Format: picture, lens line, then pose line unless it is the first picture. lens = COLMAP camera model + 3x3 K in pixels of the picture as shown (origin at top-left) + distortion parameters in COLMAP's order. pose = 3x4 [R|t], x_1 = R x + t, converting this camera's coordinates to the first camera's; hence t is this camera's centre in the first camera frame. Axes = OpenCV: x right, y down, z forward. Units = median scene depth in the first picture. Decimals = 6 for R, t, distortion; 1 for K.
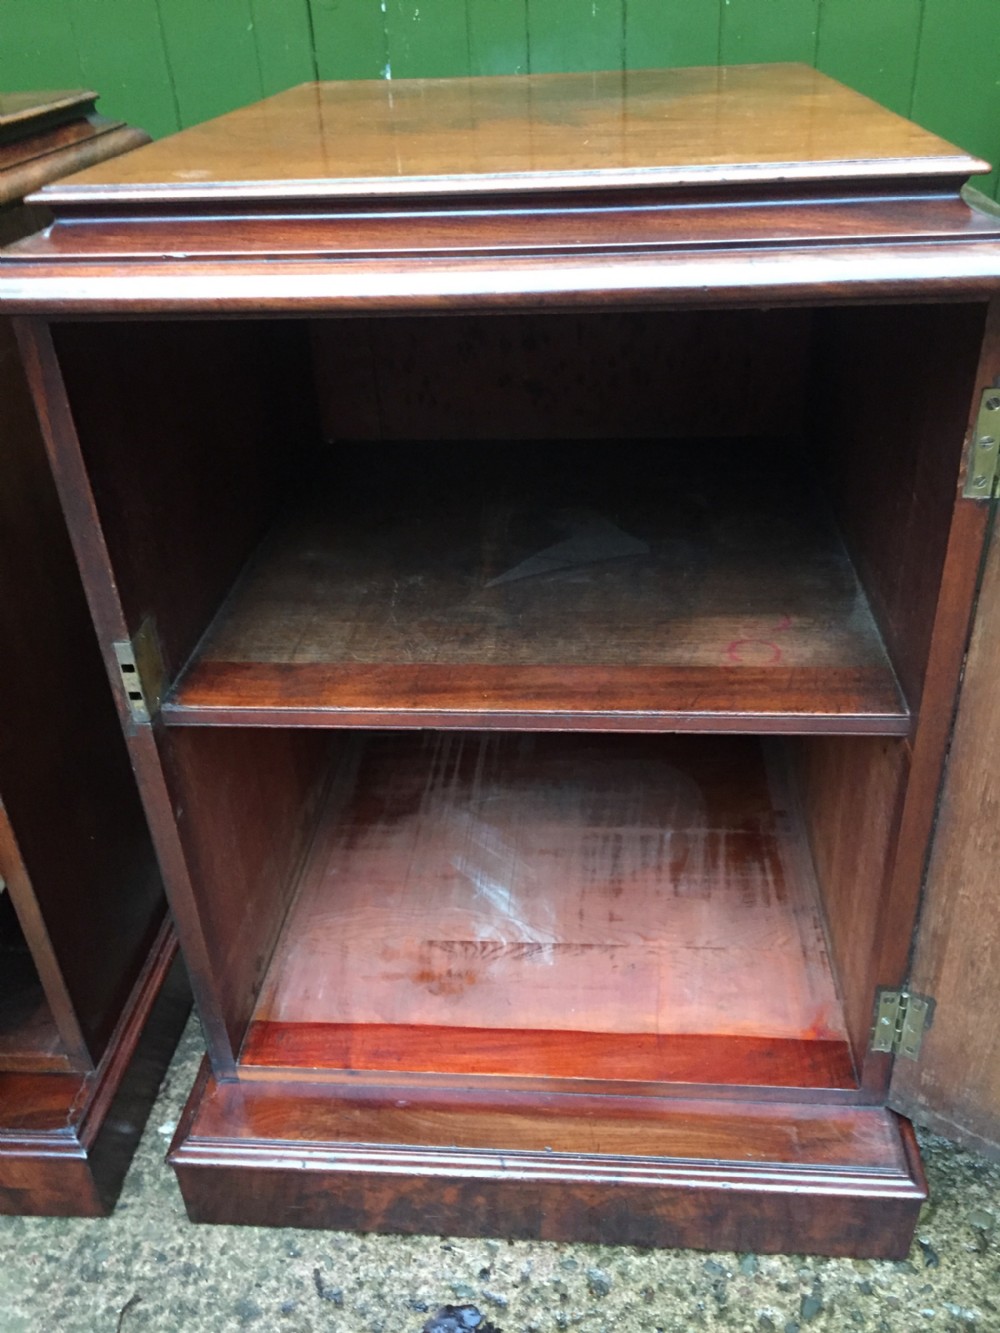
lens RADIAL K [[1149.2, 0, 510.7], [0, 1149.2, 670.6], [0, 0, 1]] dist [0.056107, -0.088195]
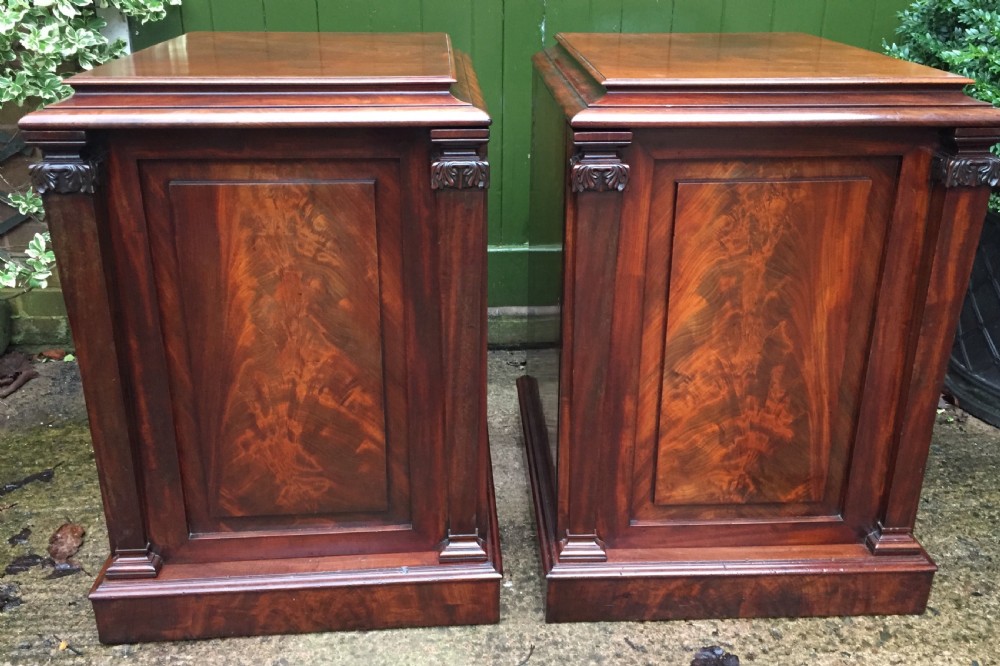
lens RADIAL K [[910.8, 0, 503.6], [0, 910.8, 291.7], [0, 0, 1]] dist [0.010941, 0.000000]
pose [[0.989947, -0.000083, 0.141436, -0.567590], [0.025161, 0.984151, -0.175536, 0.226913], [-0.139180, 0.177331, 0.974260, -0.484769]]
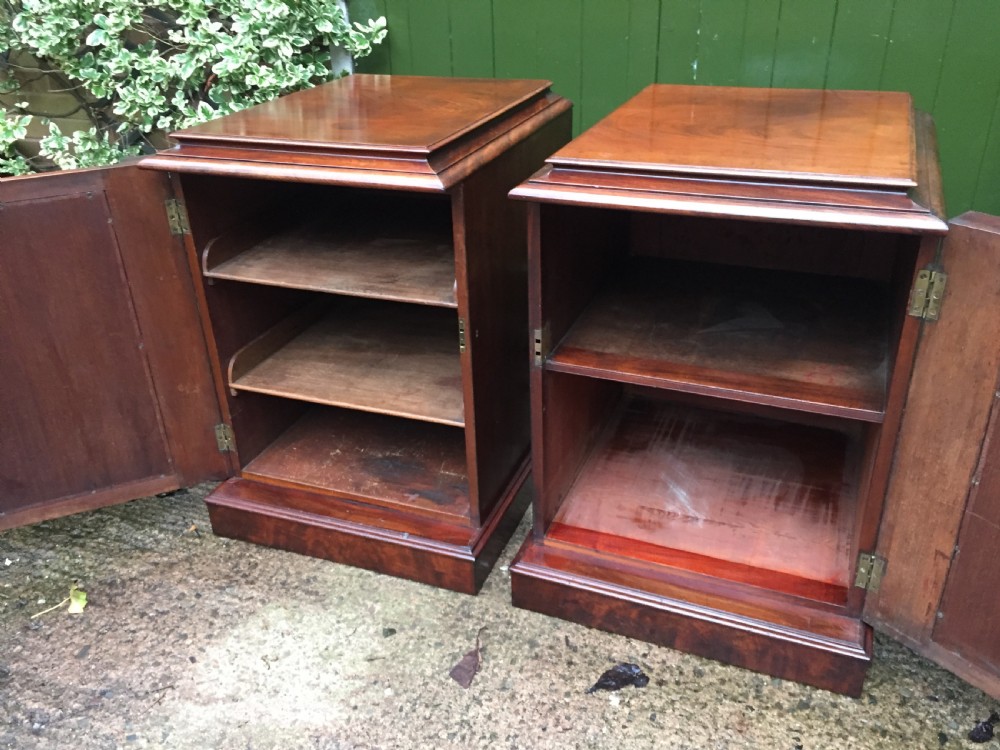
lens RADIAL K [[862.1, 0, 500.9], [0, 862.1, 376.8], [0, 0, 1]] dist [0.056107, -0.088195]
pose [[0.953551, 0.153064, -0.259444, 0.058957], [-0.165356, 0.985888, -0.026101, 0.107338], [0.251787, 0.067789, 0.965405, -0.612931]]
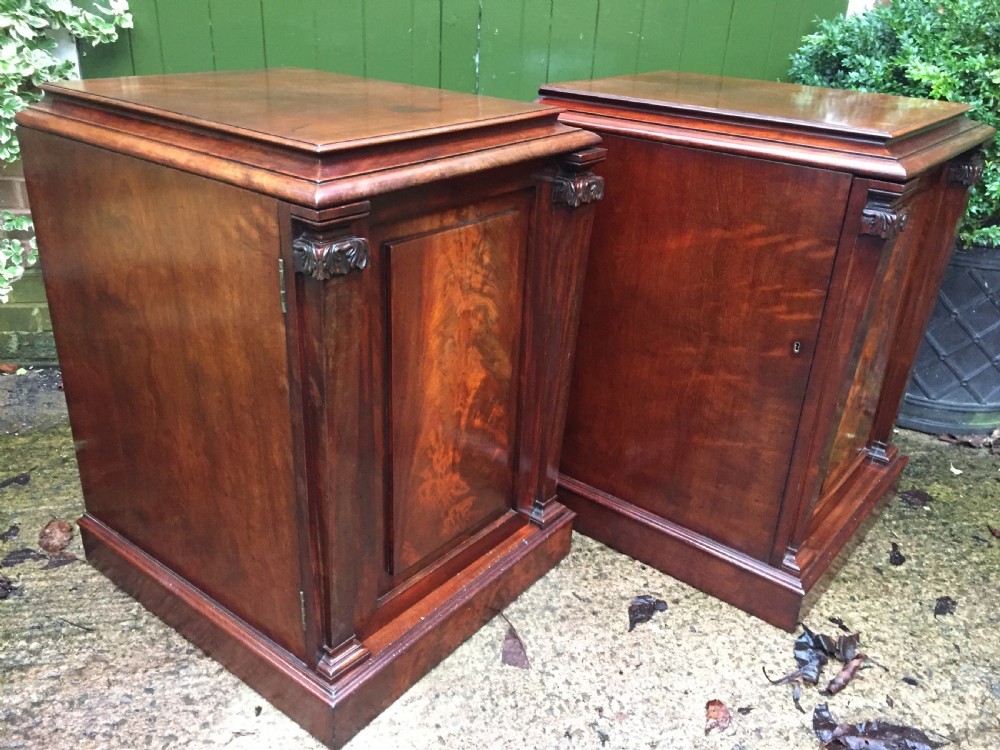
lens RADIAL K [[862.1, 0, 507.4], [0, 862.1, 373.8], [0, 0, 1]] dist [0.056107, -0.088195]
pose [[0.963964, -0.027027, 0.264657, -0.710841], [0.055496, 0.993369, -0.100688, 0.267351], [-0.260181, 0.111747, 0.959072, -0.578937]]
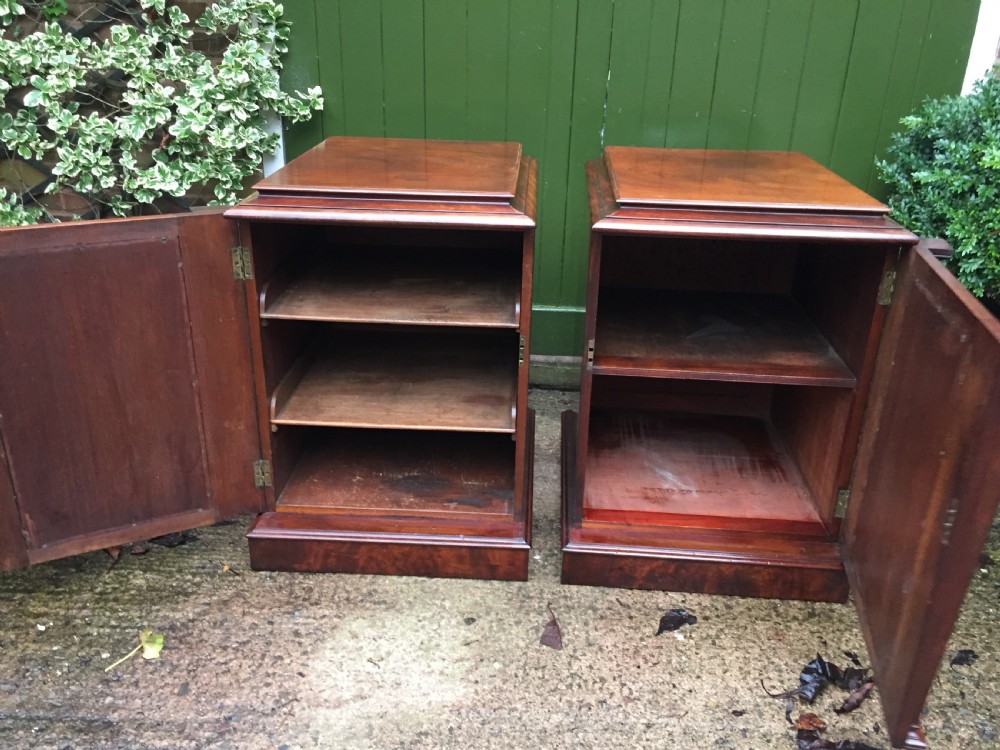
lens RADIAL K [[862.1, 0, 502.4], [0, 862.1, 374.9], [0, 0, 1]] dist [0.056107, -0.088195]
pose [[0.997496, 0.057545, 0.041110, -0.528072], [-0.051395, 0.989160, -0.137552, 0.308064], [-0.048580, 0.135095, 0.989641, -0.941259]]
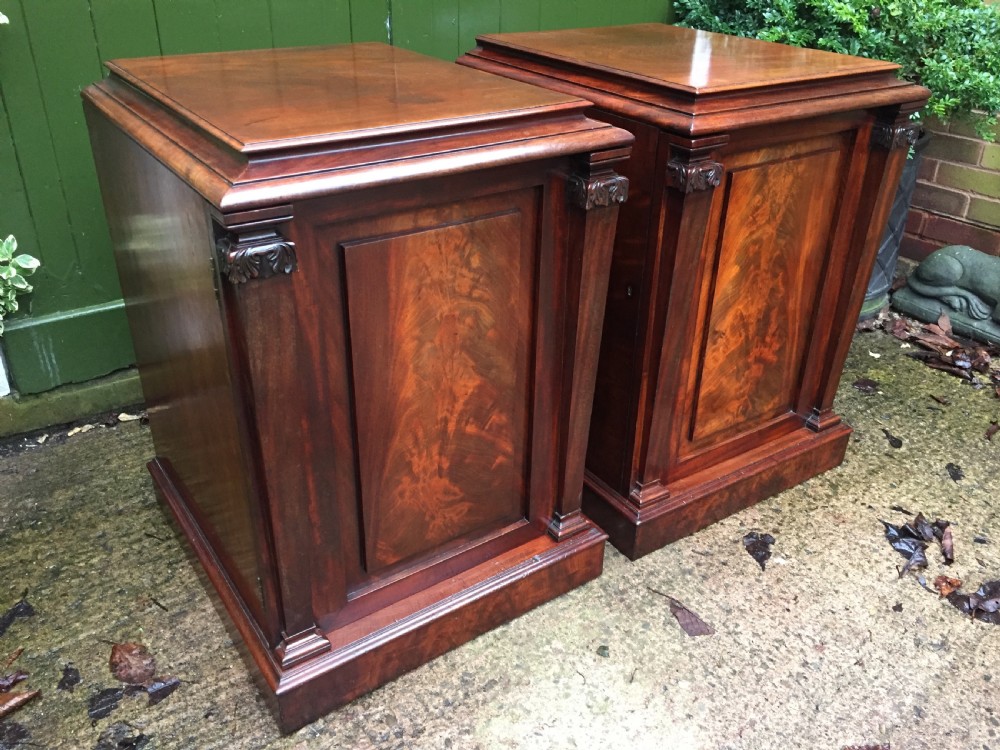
lens RADIAL K [[862.1, 0, 506.1], [0, 862.1, 374.1], [0, 0, 1]] dist [0.056107, -0.088195]
pose [[0.781377, -0.245157, 0.573889, -1.348646], [0.273737, 0.961060, 0.037844, 0.022176], [-0.560820, 0.127525, 0.818058, -0.227134]]
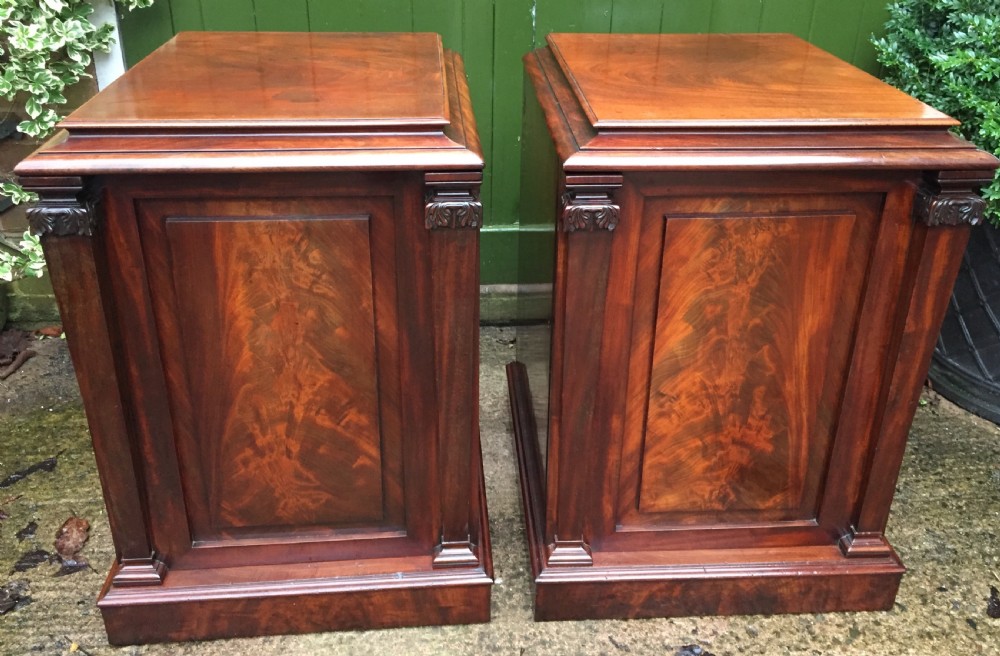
lens RADIAL K [[896.4, 0, 504.6], [0, 896.4, 279.3], [0, 0, 1]] dist [0.033880, -0.051688]
pose [[0.987730, -0.008776, 0.155921, -0.575262], [0.024556, 0.994728, -0.099567, 0.067673], [-0.154226, 0.102174, 0.982739, -0.519106]]
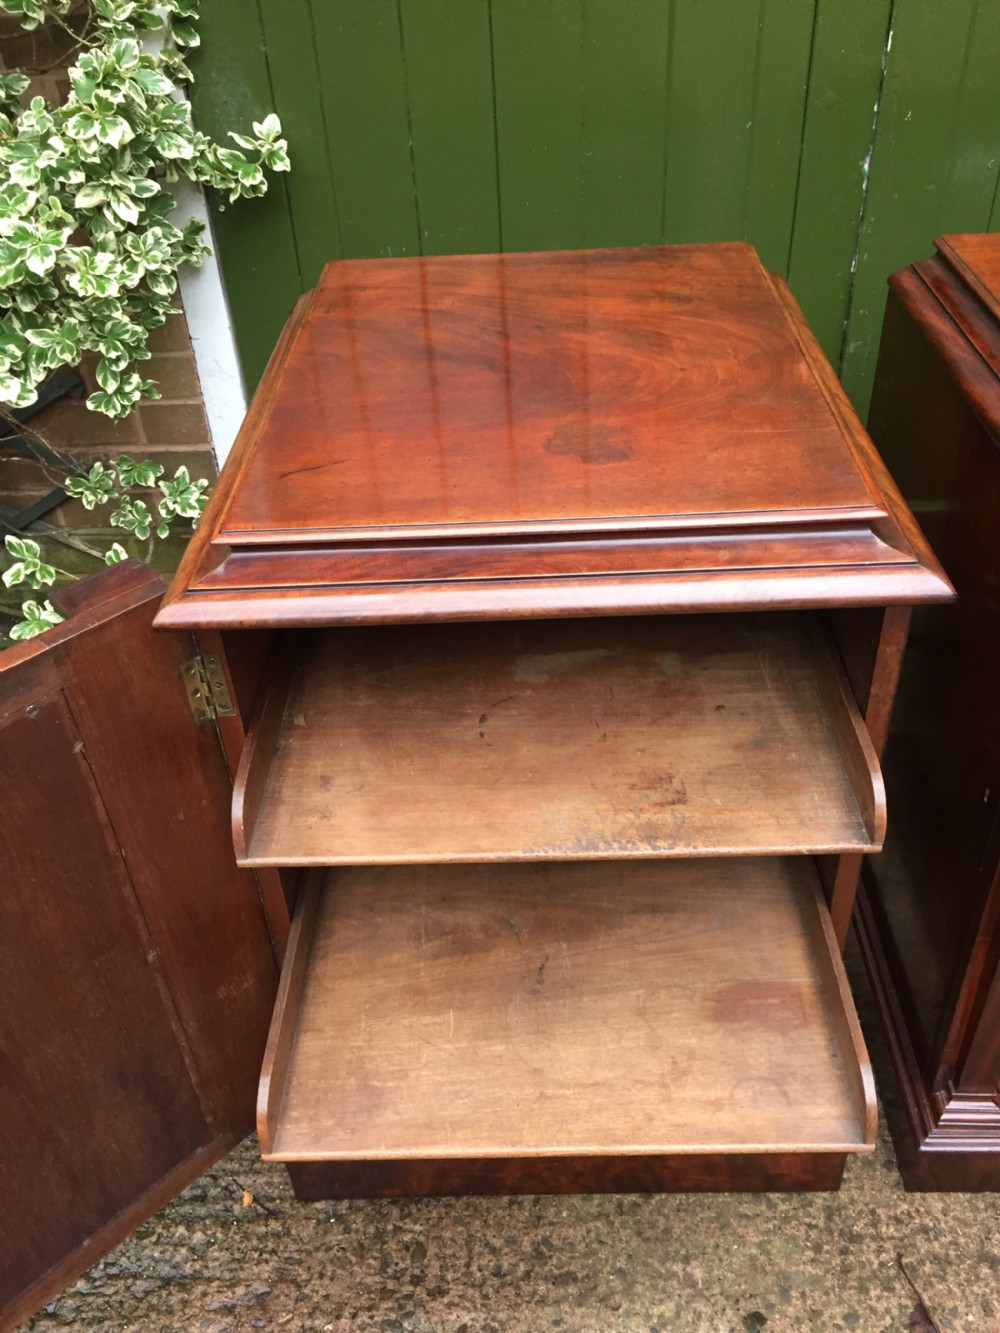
lens RADIAL K [[1149.2, 0, 502.0], [0, 1149.2, 670.3], [0, 0, 1]] dist [0.056107, -0.088195]
pose [[0.998829, -0.033385, 0.035012, -0.778209], [0.029767, 0.994624, 0.099183, -0.240666], [-0.038135, -0.098025, 0.994453, -0.196812]]
